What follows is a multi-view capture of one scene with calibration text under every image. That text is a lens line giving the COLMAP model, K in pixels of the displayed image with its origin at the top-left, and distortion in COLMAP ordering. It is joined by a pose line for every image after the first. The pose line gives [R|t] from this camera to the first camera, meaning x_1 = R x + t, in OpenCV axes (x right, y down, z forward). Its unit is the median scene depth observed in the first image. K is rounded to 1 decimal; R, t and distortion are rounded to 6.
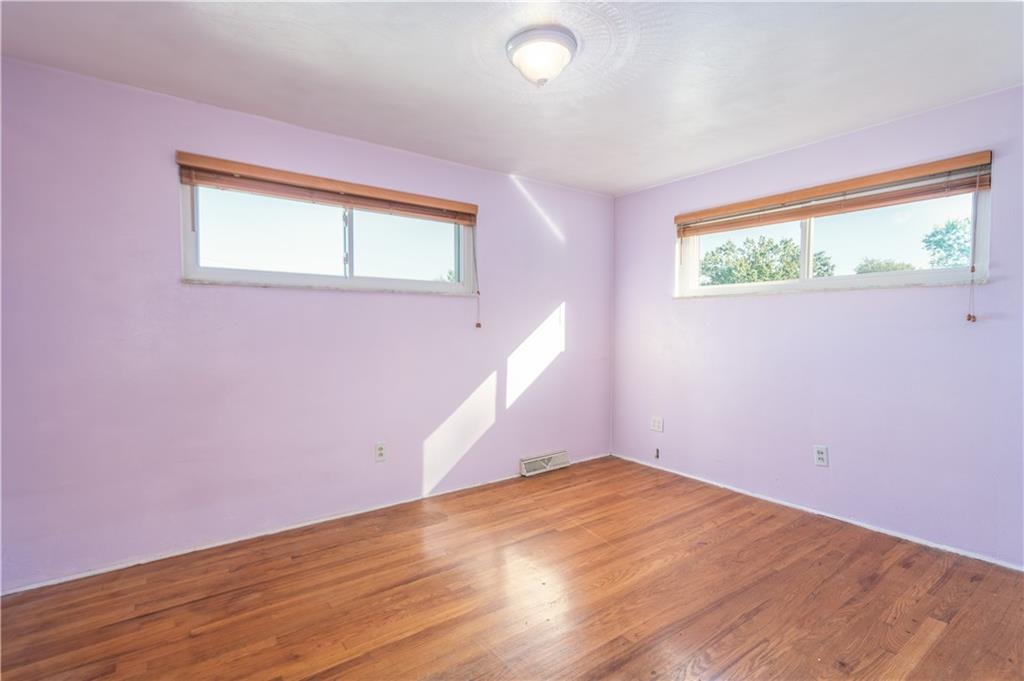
lens RADIAL K [[476.5, 0, 510.9], [0, 476.5, 338.4], [0, 0, 1]] dist [0.013922, -0.000922]
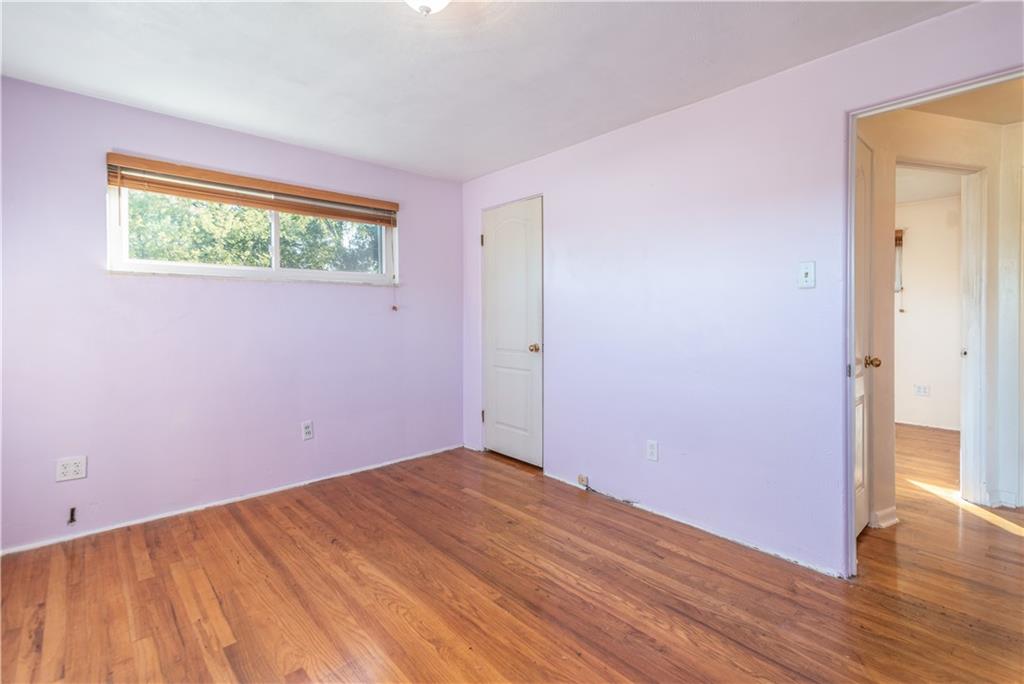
lens RADIAL K [[476.5, 0, 515.2], [0, 476.5, 315.2], [0, 0, 1]] dist [0.013922, -0.000922]
pose [[-0.087635, -0.001508, 0.996151, -0.577667], [0.029161, 0.999566, 0.004079, -0.013257], [-0.995726, 0.029406, -0.087553, 0.710441]]
